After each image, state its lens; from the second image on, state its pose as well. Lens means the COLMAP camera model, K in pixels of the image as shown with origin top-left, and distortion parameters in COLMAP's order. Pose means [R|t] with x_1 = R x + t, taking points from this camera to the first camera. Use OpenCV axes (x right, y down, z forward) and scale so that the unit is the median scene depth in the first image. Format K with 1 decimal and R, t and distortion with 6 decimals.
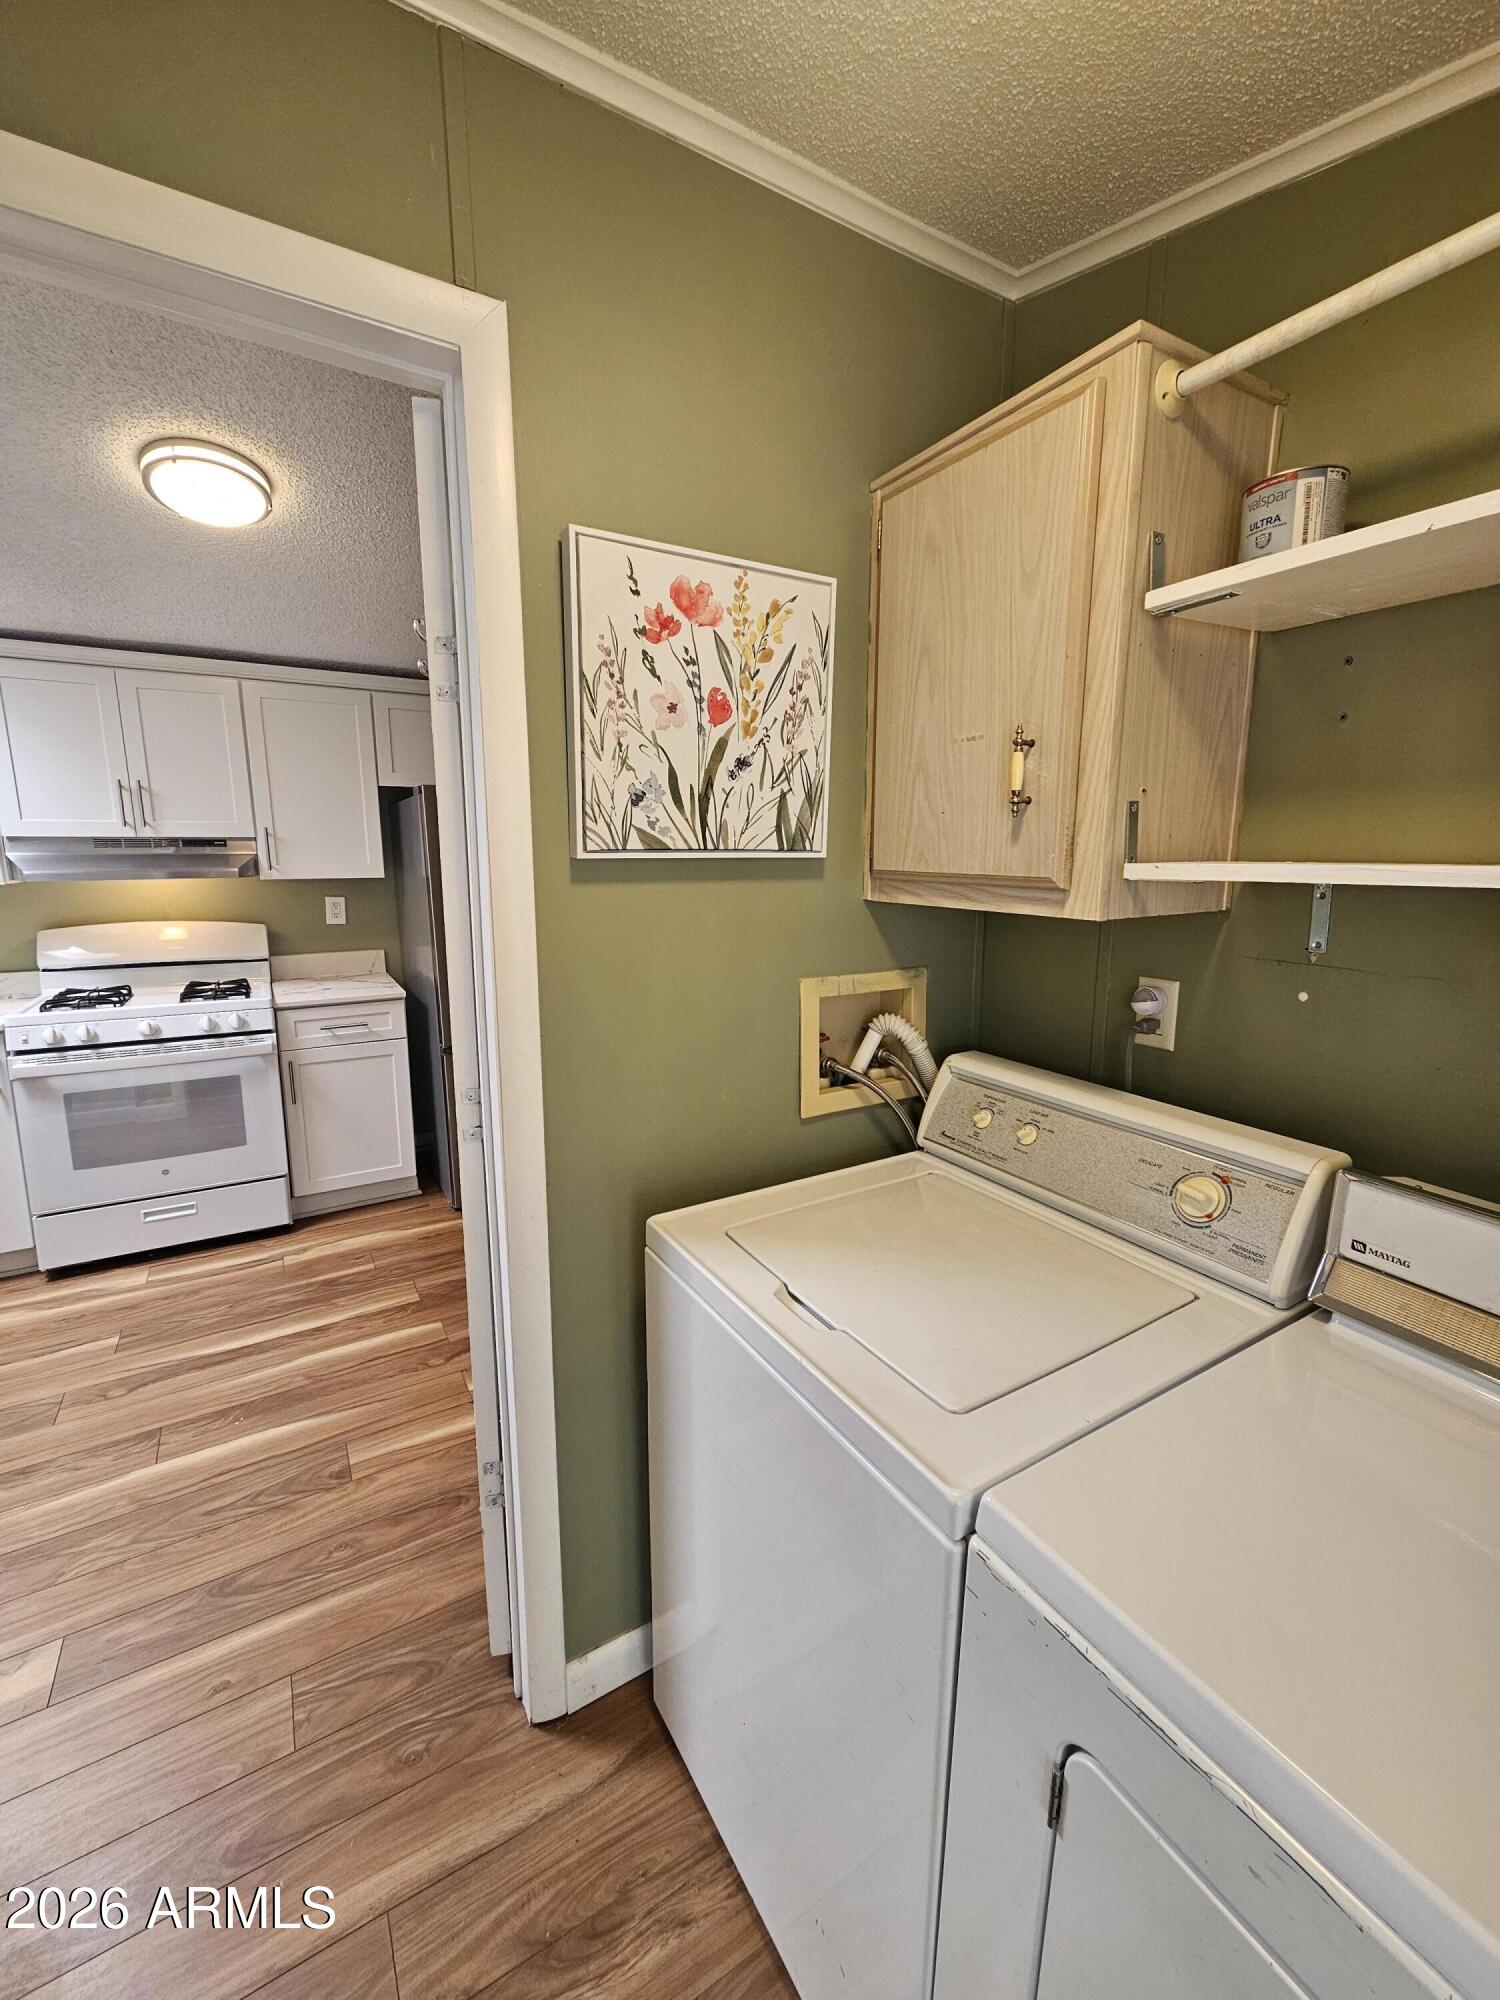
lens RADIAL K [[824.2, 0, 753.8], [0, 824.2, 995.3], [0, 0, 1]] dist [-0.000126, 0.000107]
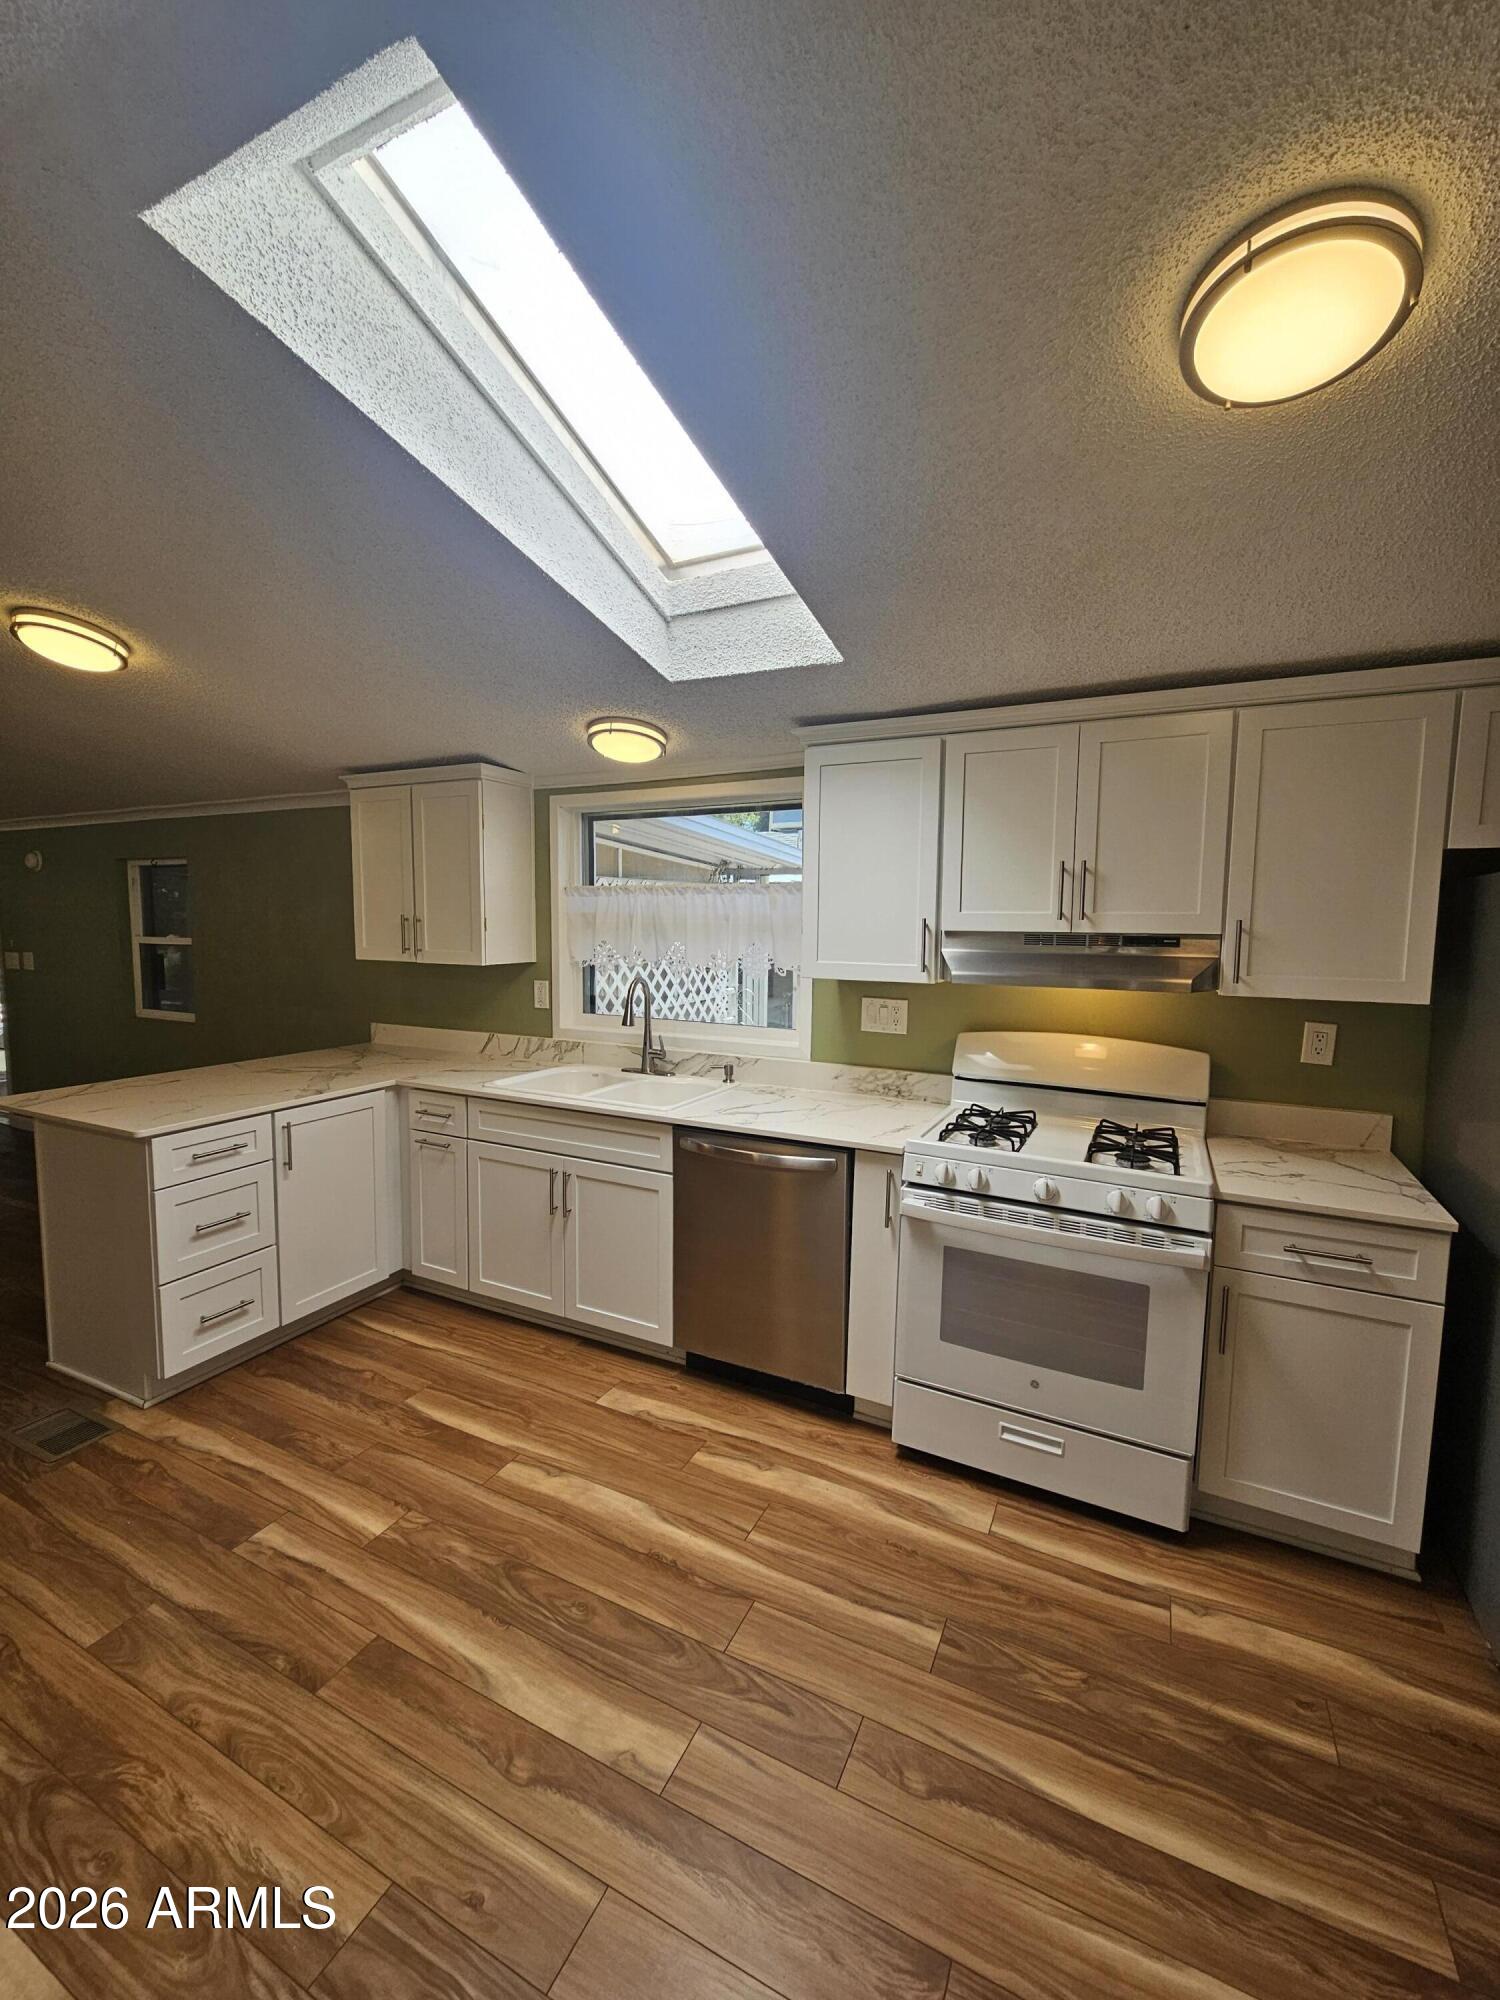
lens RADIAL K [[824.2, 0, 753.8], [0, 824.2, 995.3], [0, 0, 1]] dist [-0.000126, 0.000107]
pose [[0.544802, 0.083975, -0.834349, -0.261786], [-0.157423, 0.987525, -0.003400, -0.085157], [0.823656, 0.133198, 0.551226, 0.337154]]
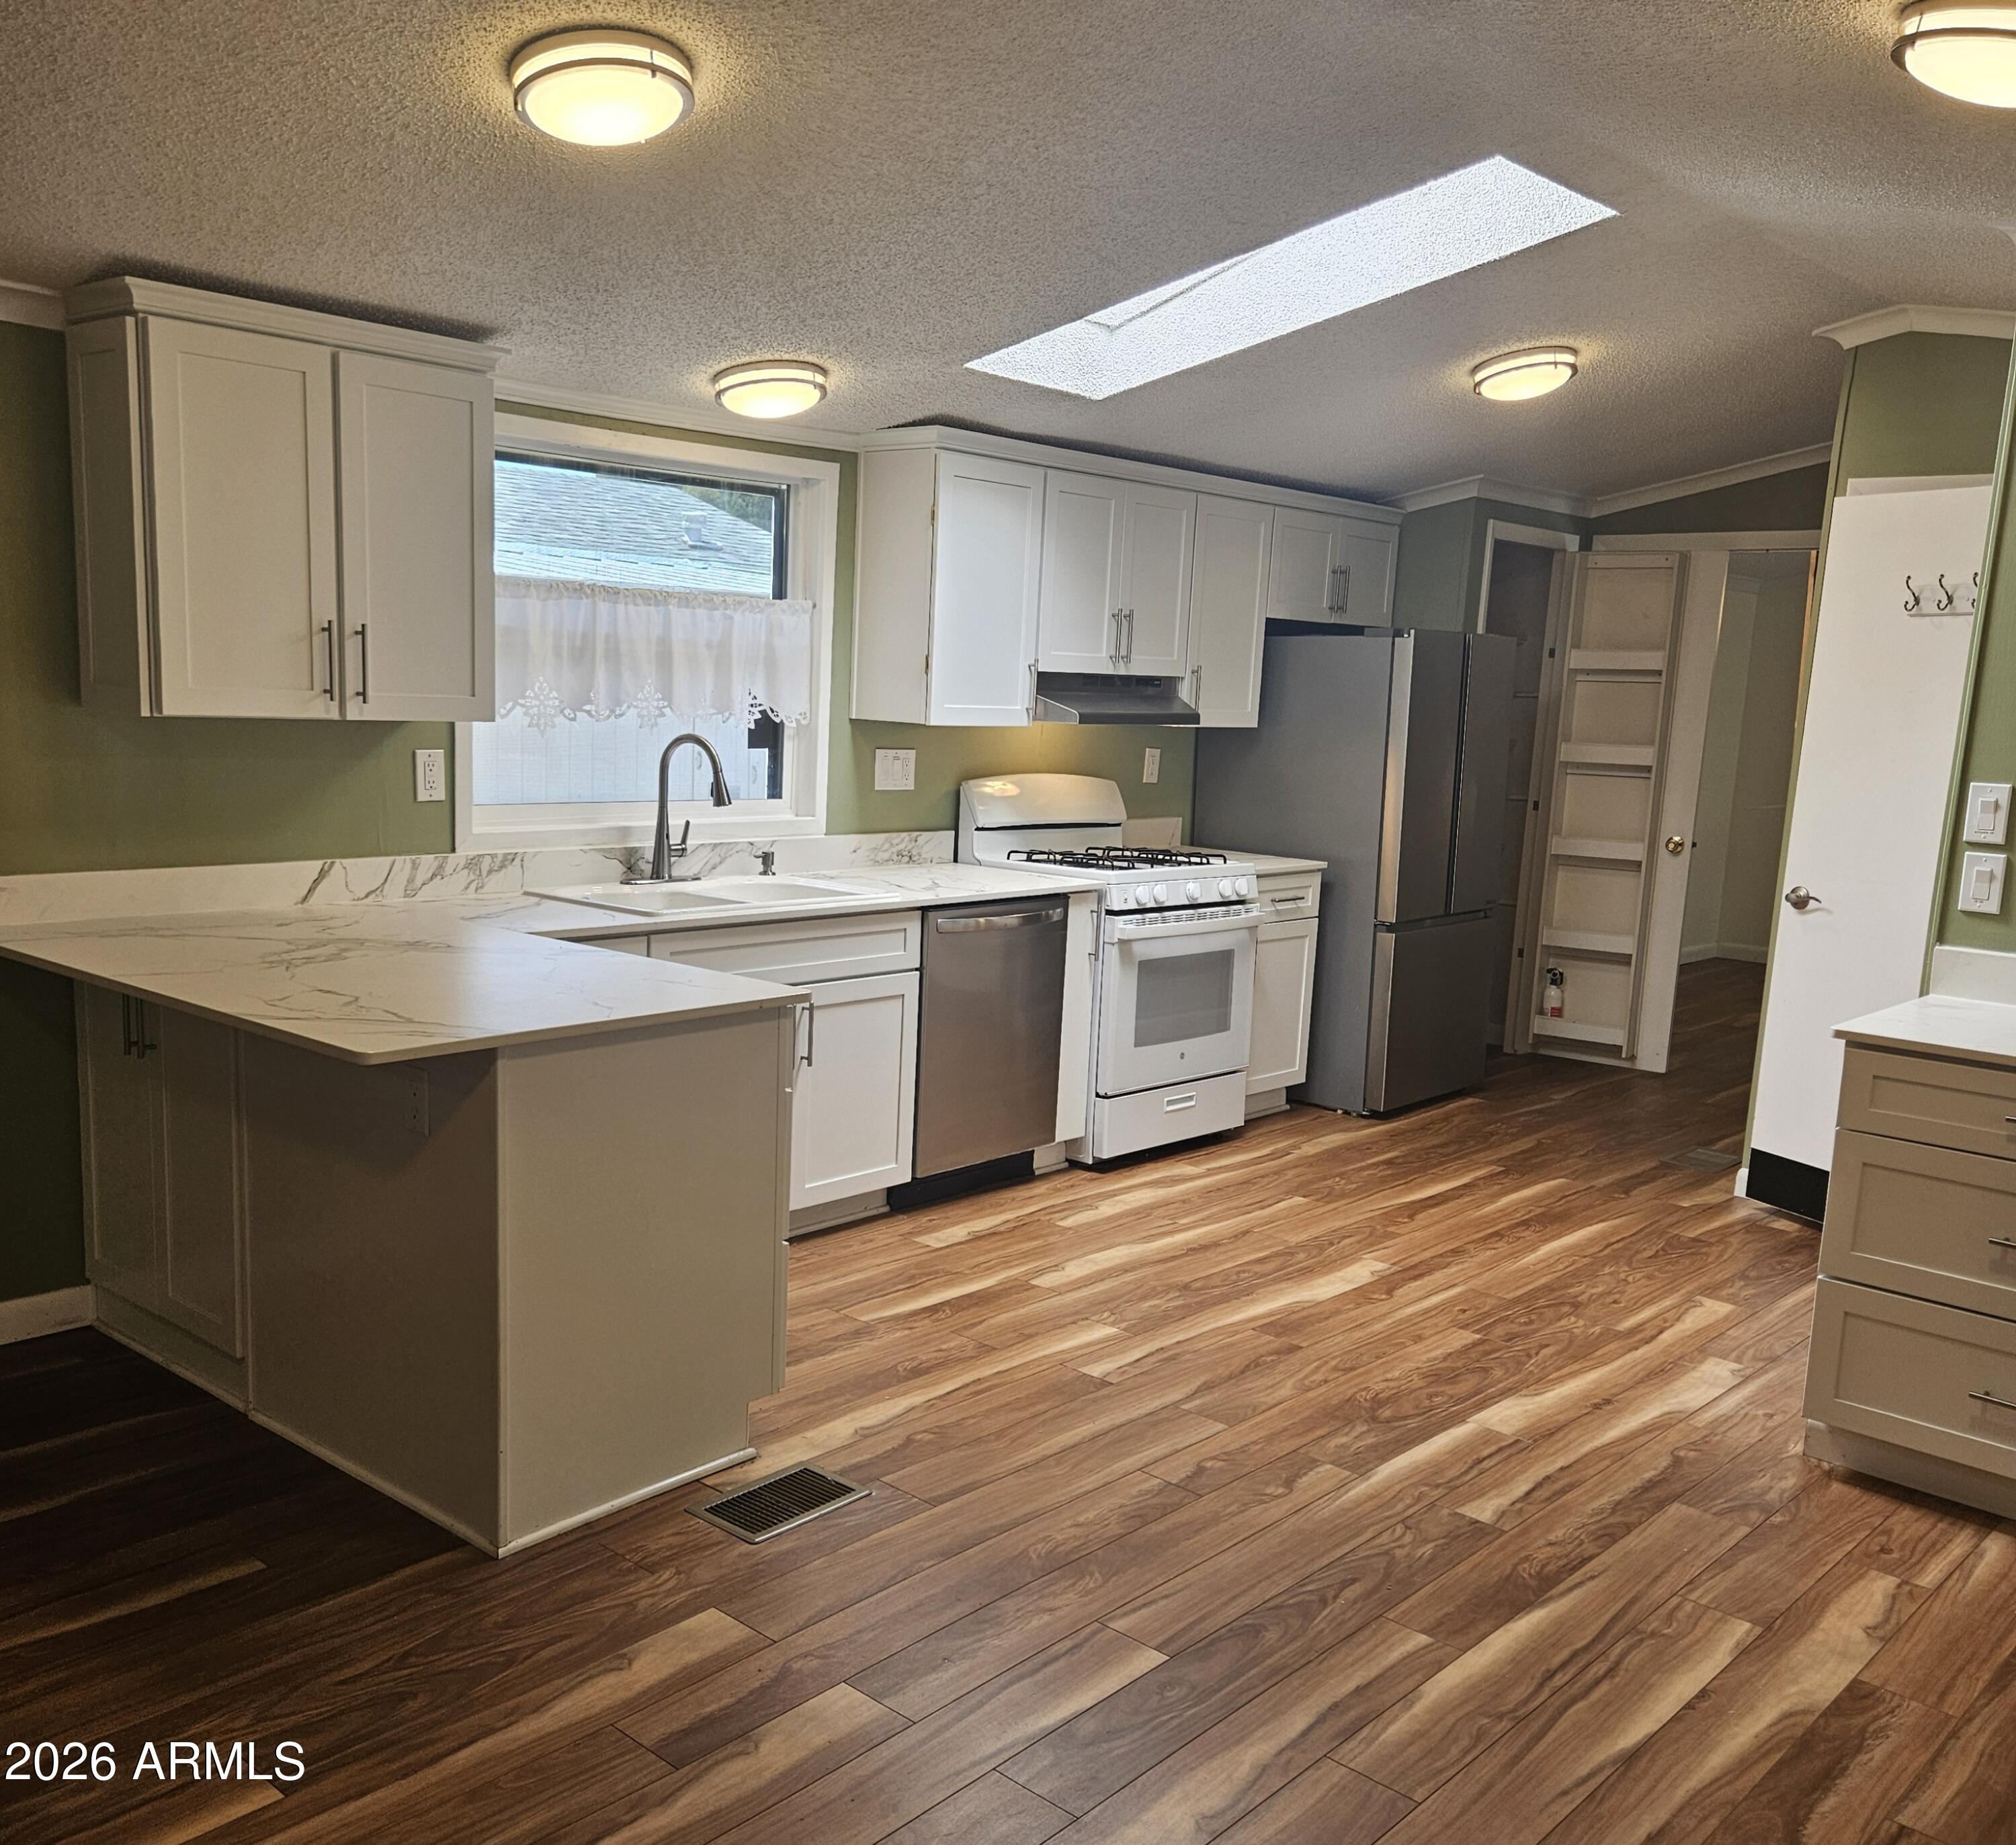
lens RADIAL K [[1871.2, 0, 949.9], [0, 1871.2, 1003.6], [0, 0, 1]] dist [0.084530, -0.016235]
pose [[0.956960, -0.009774, 0.290055, -1.517798], [0.007690, 0.999936, 0.008324, 0.137475], [-0.290118, -0.005735, 0.956974, -0.847735]]
